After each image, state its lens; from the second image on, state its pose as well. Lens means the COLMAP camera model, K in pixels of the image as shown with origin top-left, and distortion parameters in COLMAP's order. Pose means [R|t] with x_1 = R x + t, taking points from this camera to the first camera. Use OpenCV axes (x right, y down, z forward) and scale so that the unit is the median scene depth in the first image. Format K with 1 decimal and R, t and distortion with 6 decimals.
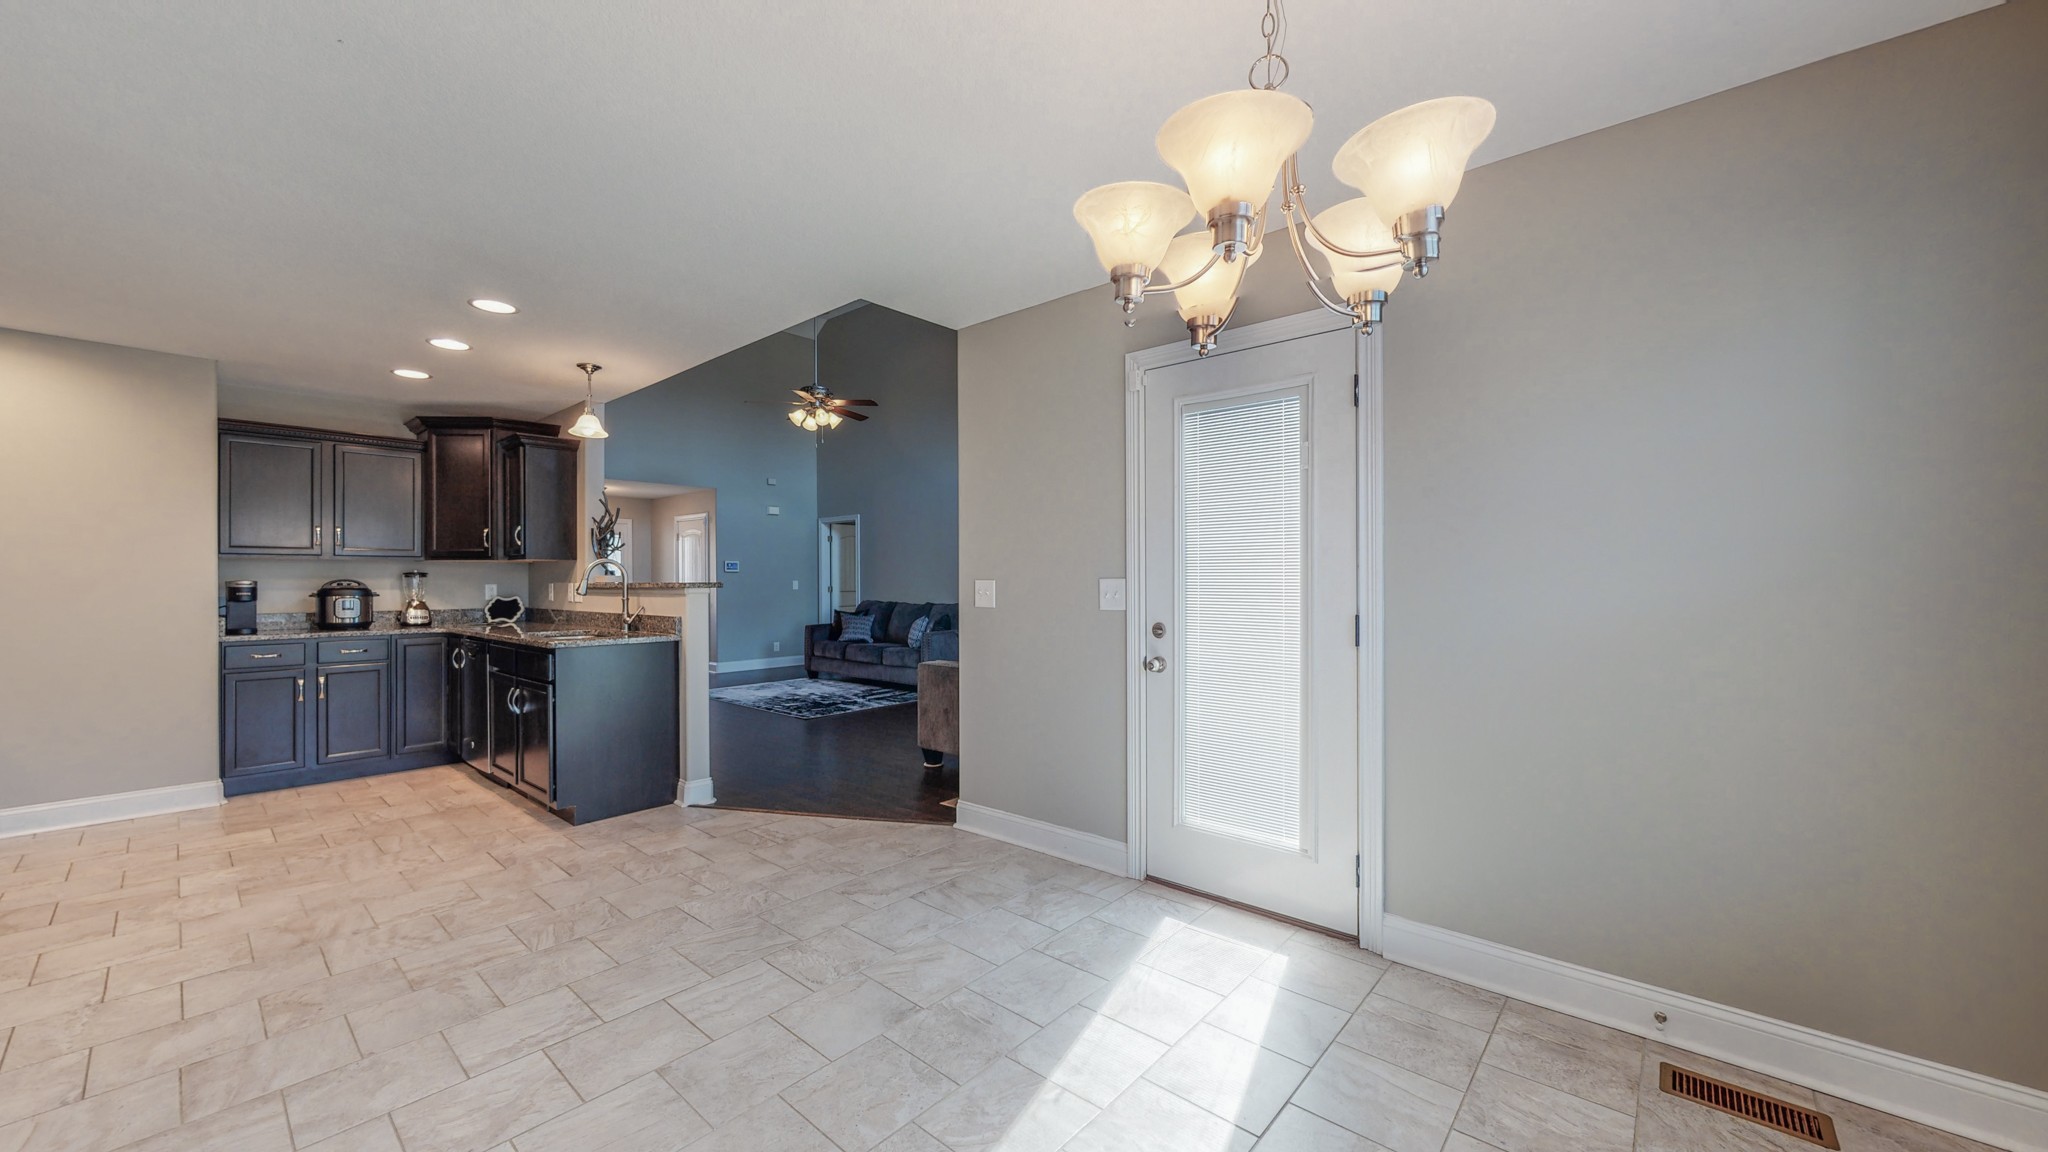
lens RADIAL K [[750.9, 0, 1022.5], [0, 750.9, 579.1], [0, 0, 1]] dist [-0.000094, -0.000039]
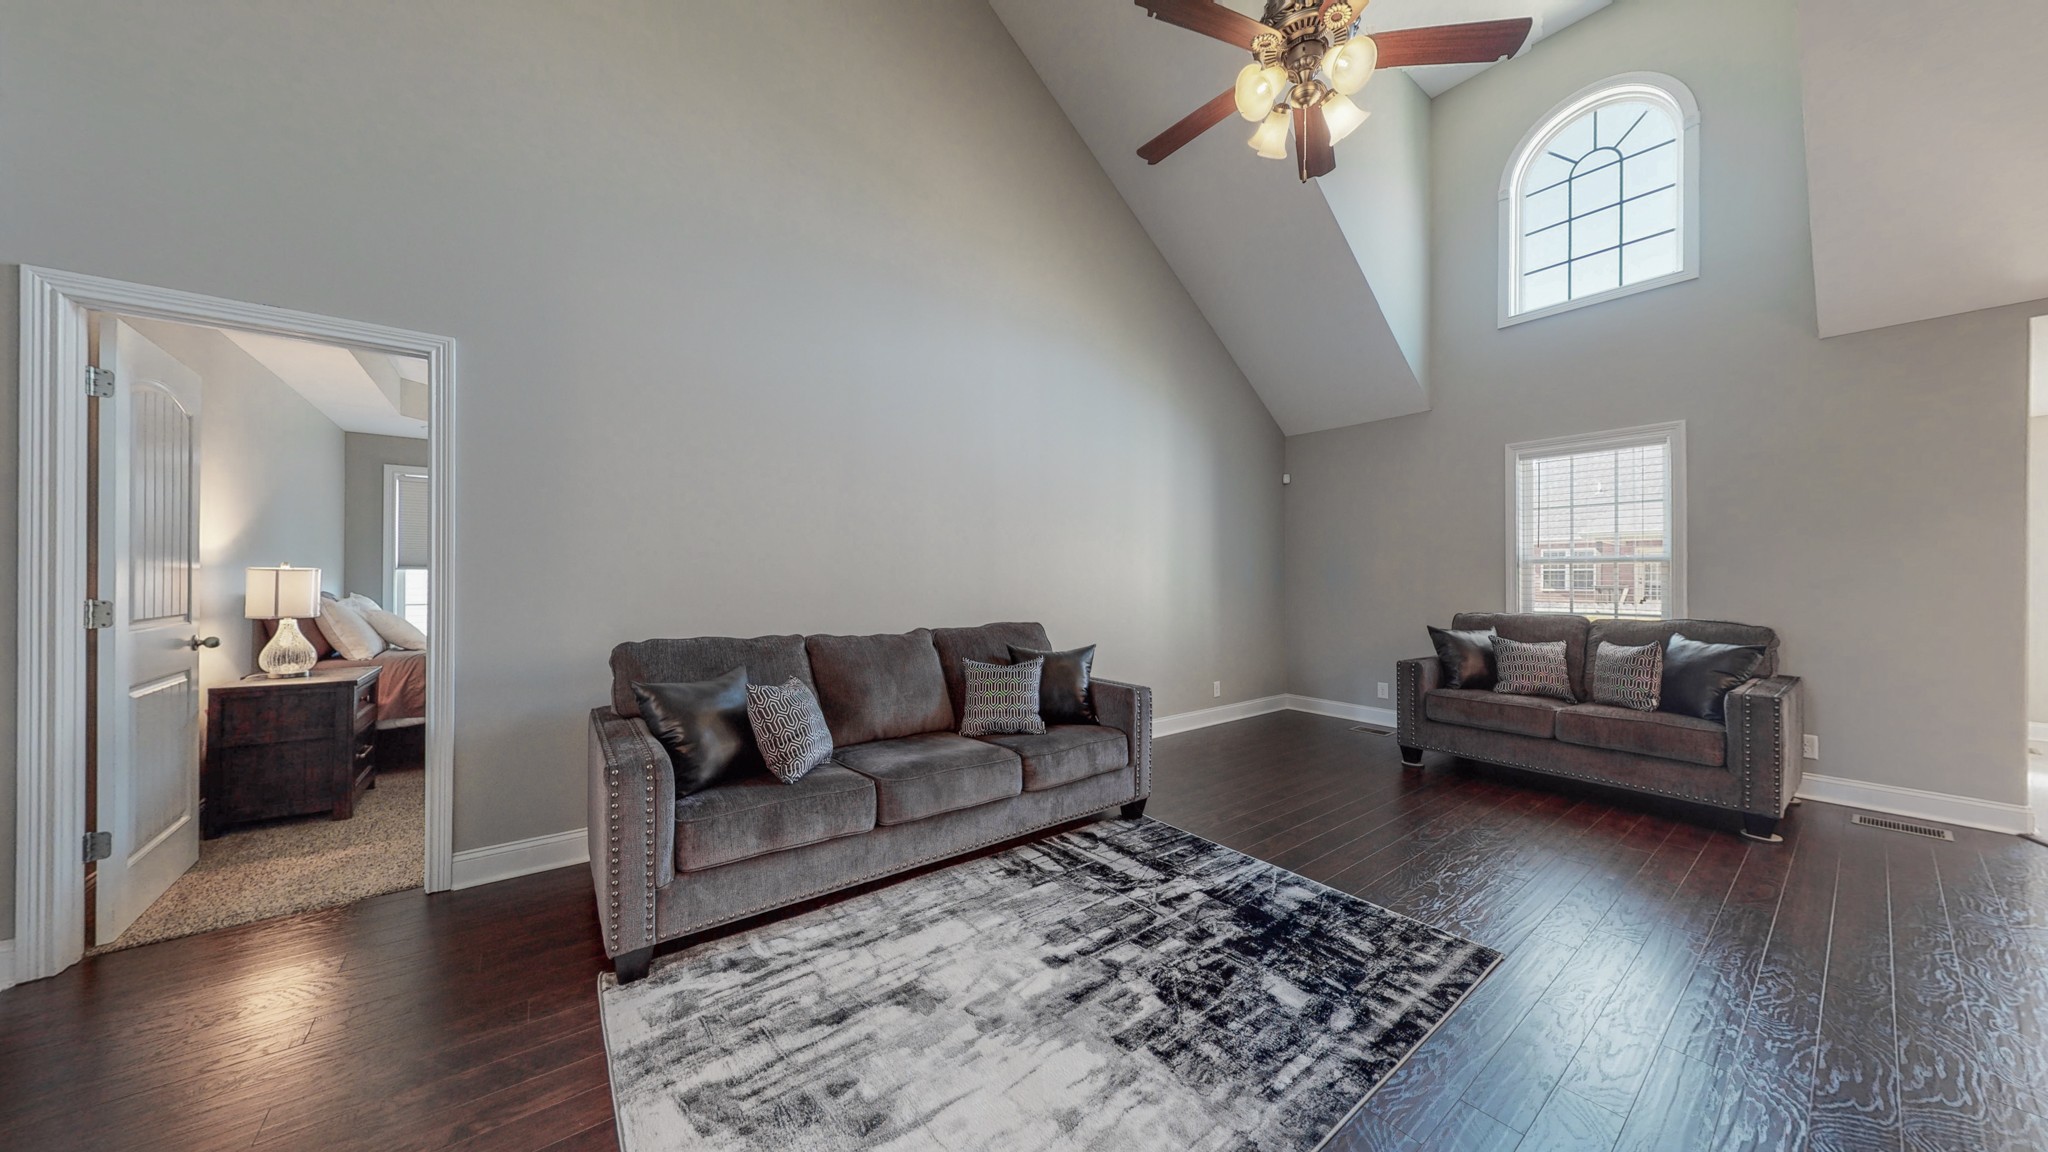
lens RADIAL K [[652.1, 0, 1021.3], [0, 652.1, 579.2], [0, 0, 1]] dist [0.000392, 0.000052]
pose [[0.198248, 0.005998, 0.980134, -0.960341], [-0.003495, 0.999979, -0.005413, 0.009394], [-0.980146, -0.002353, 0.198265, 1.735891]]
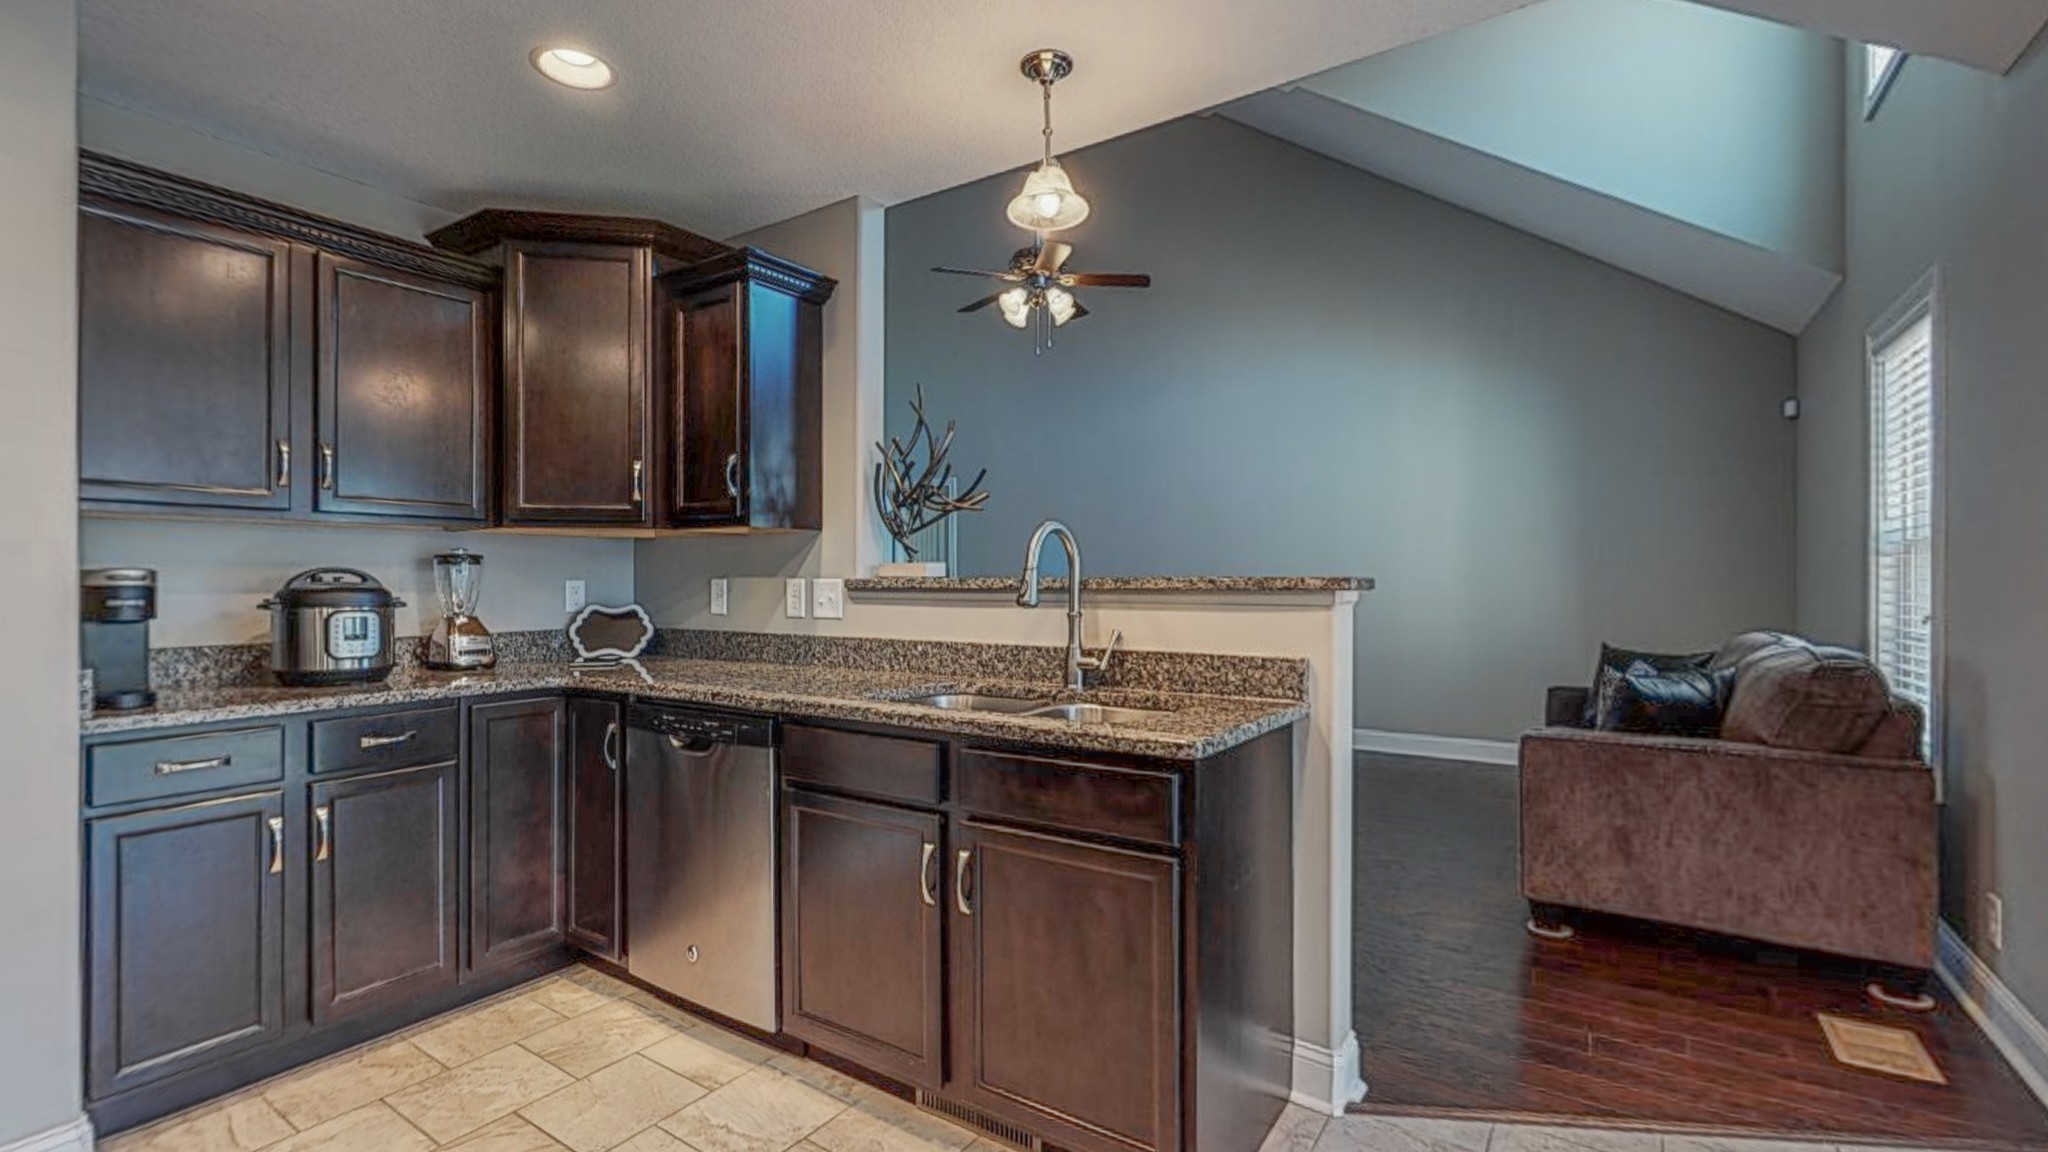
lens RADIAL K [[888.2, 0, 989.3], [0, 888.2, 578.7], [0, 0, 1]] dist [0.001337, 0.000170]
pose [[0.993520, 0.003160, 0.113613, -0.635685], [-0.003193, 0.999995, 0.000112, 0.005911], [-0.113612, -0.000474, 0.993525, 0.486394]]
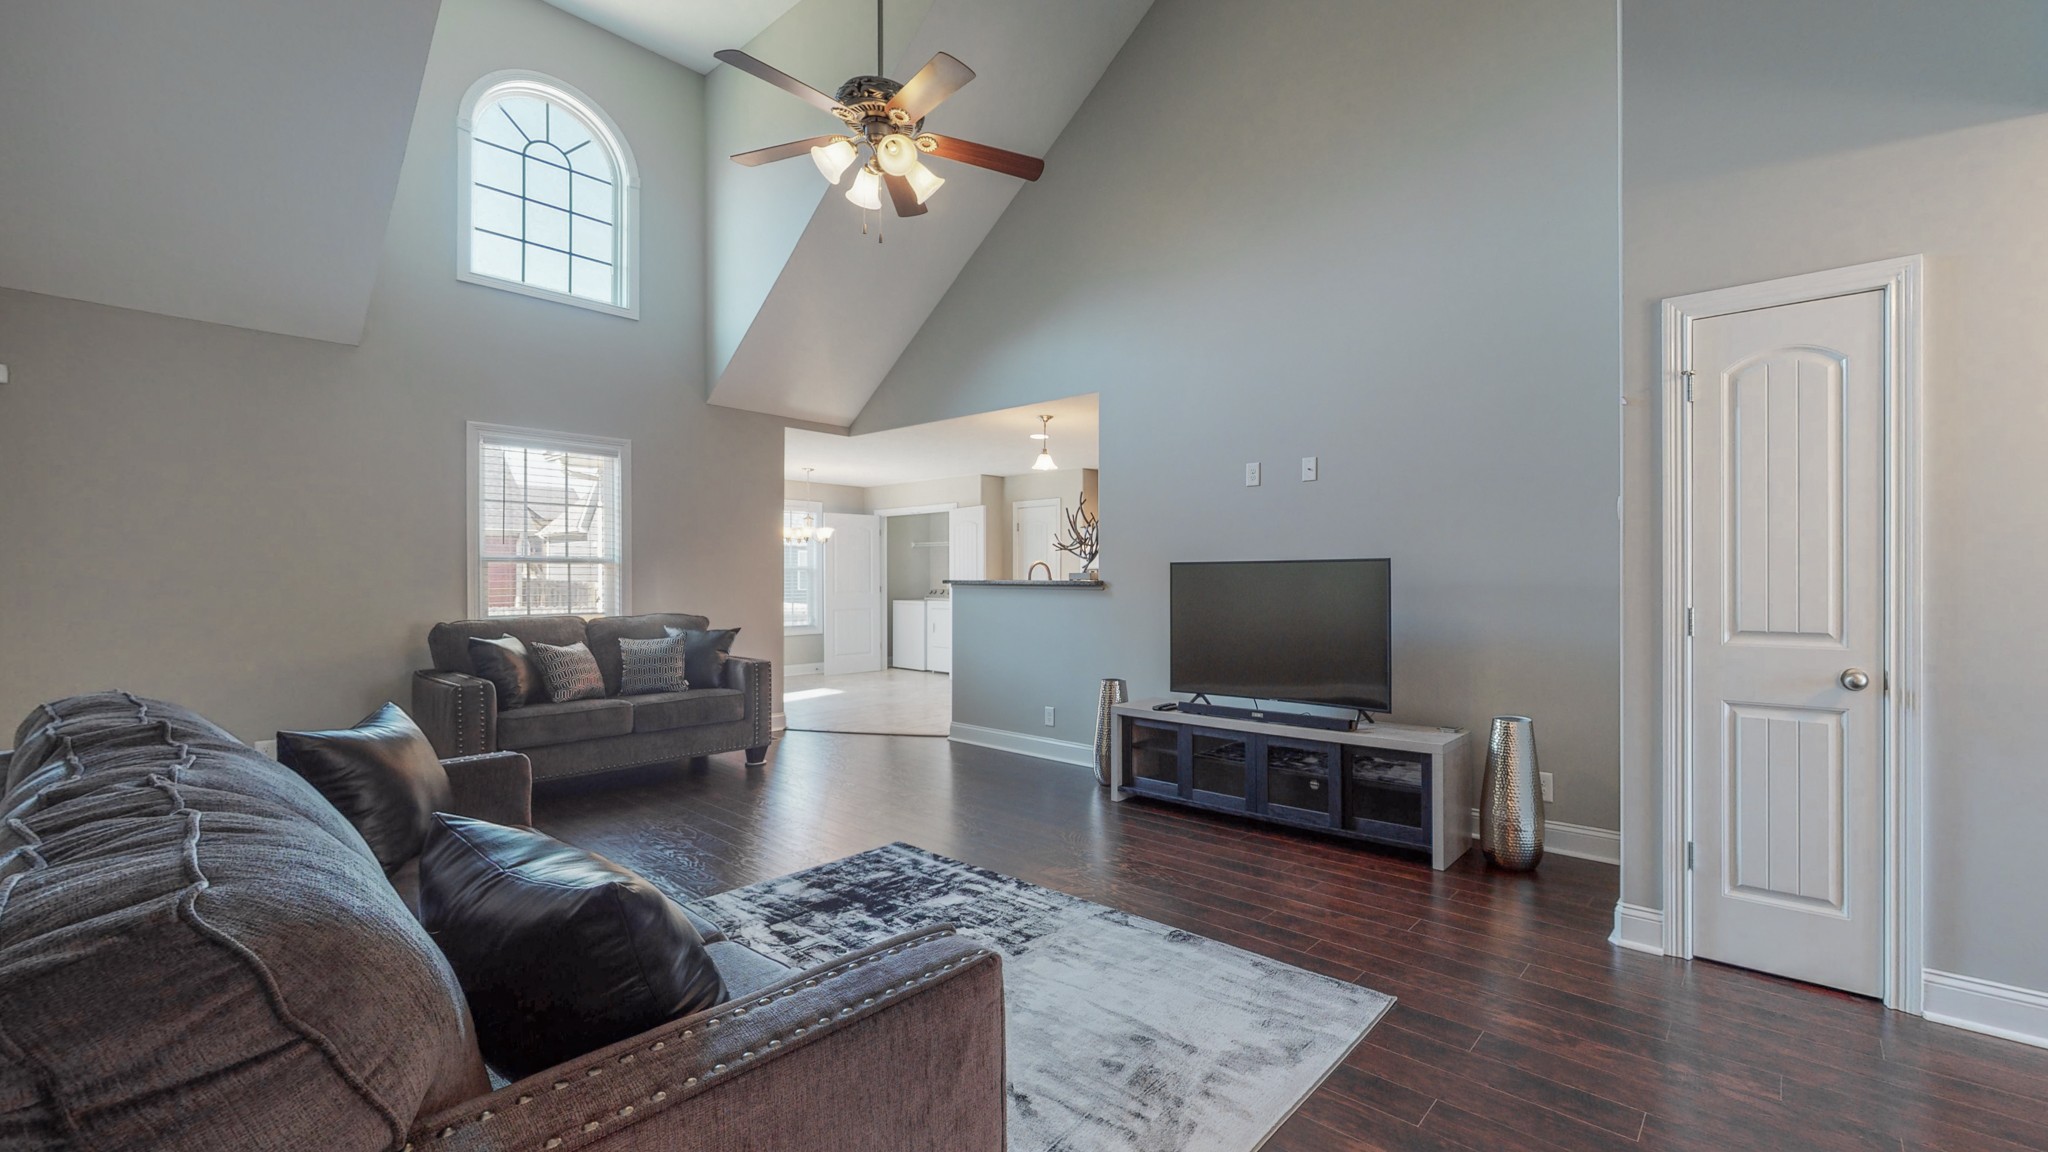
lens RADIAL K [[822.5, 0, 1136.3], [0, 822.5, 581.4], [0, 0, 1]] dist [0.001947, 0.000353]
pose [[-0.998642, 0.003858, -0.051963, -0.632682], [0.003795, 0.999992, 0.001314, 0.005464], [0.051968, 0.001115, -0.998648, 2.352192]]
